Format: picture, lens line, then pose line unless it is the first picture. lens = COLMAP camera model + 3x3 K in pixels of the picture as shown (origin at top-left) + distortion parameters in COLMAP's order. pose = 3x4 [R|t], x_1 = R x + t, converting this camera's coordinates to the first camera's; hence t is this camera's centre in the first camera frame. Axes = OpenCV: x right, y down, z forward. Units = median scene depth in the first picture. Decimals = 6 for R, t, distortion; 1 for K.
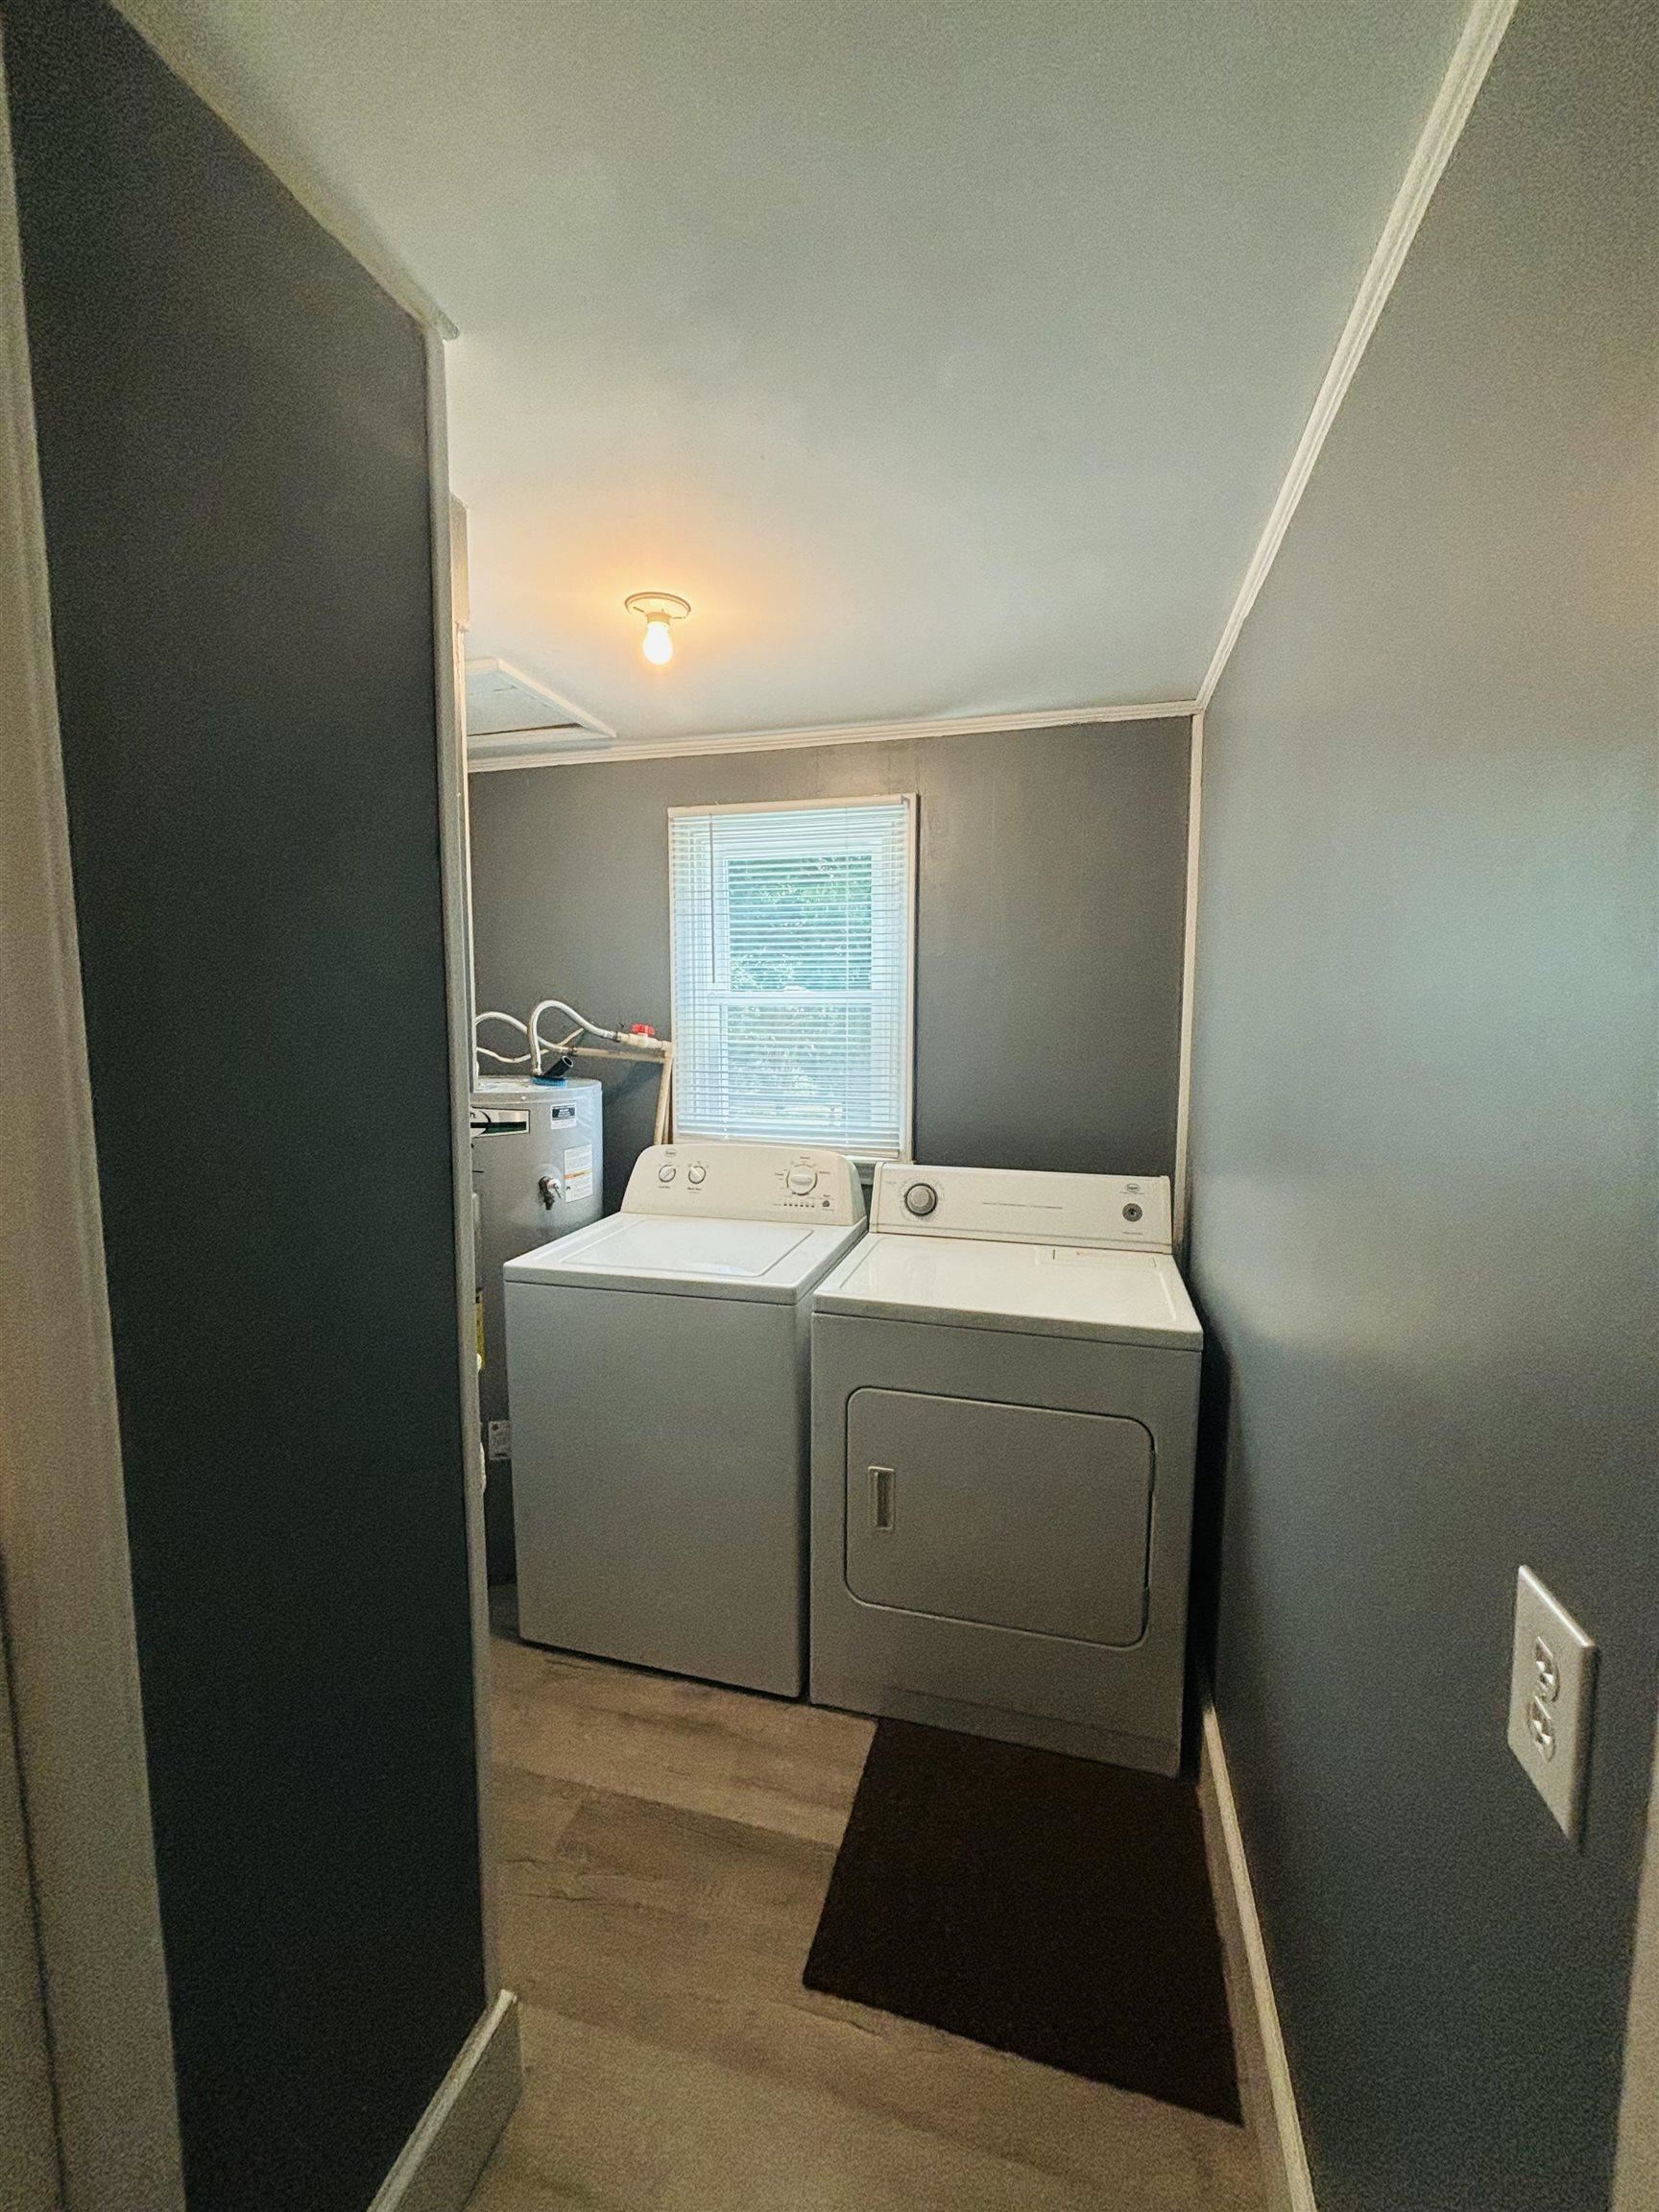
lens RADIAL K [[894.9, 0, 827.5], [0, 894.9, 1103.7], [0, 0, 1]] dist [0.004108, 0.000256]
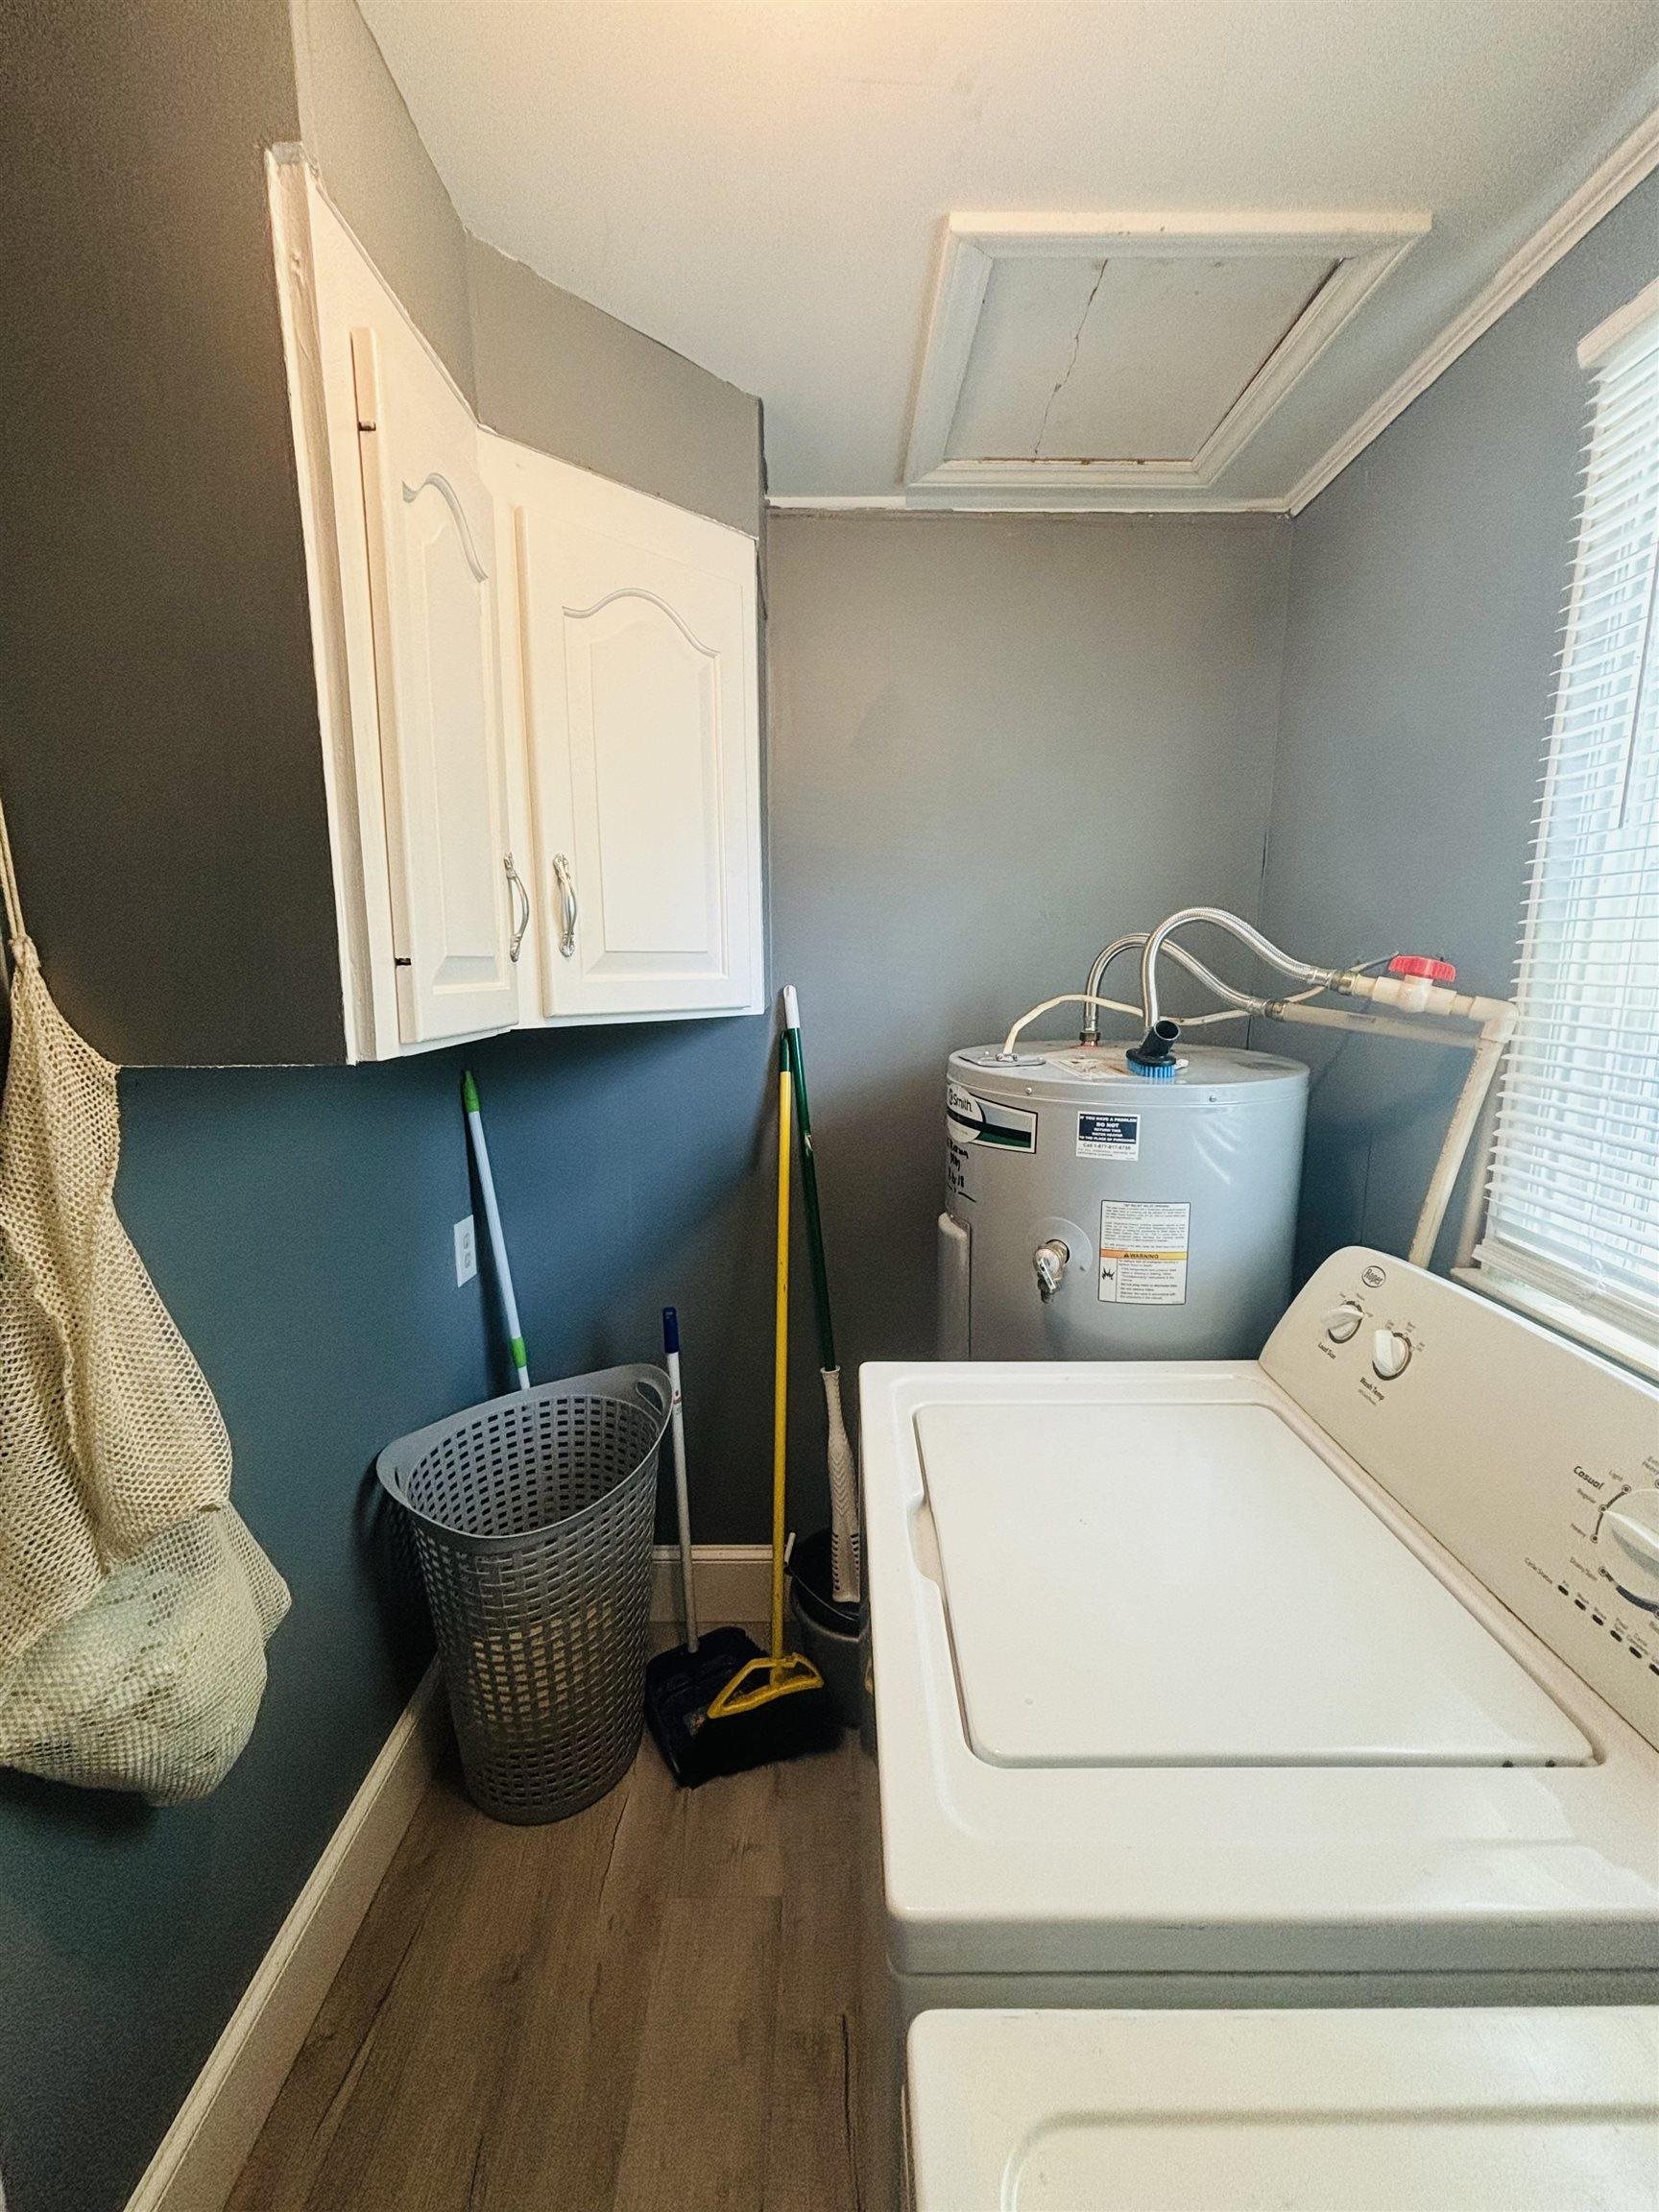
lens RADIAL K [[894.9, 0, 829.8], [0, 894.9, 1100.7], [0, 0, 1]] dist [0.004108, 0.000256]
pose [[0.257237, 0.152653, -0.954215, 0.138573], [-0.091044, 0.986880, 0.133335, -0.056248], [0.962050, 0.052576, 0.267760, 0.678511]]
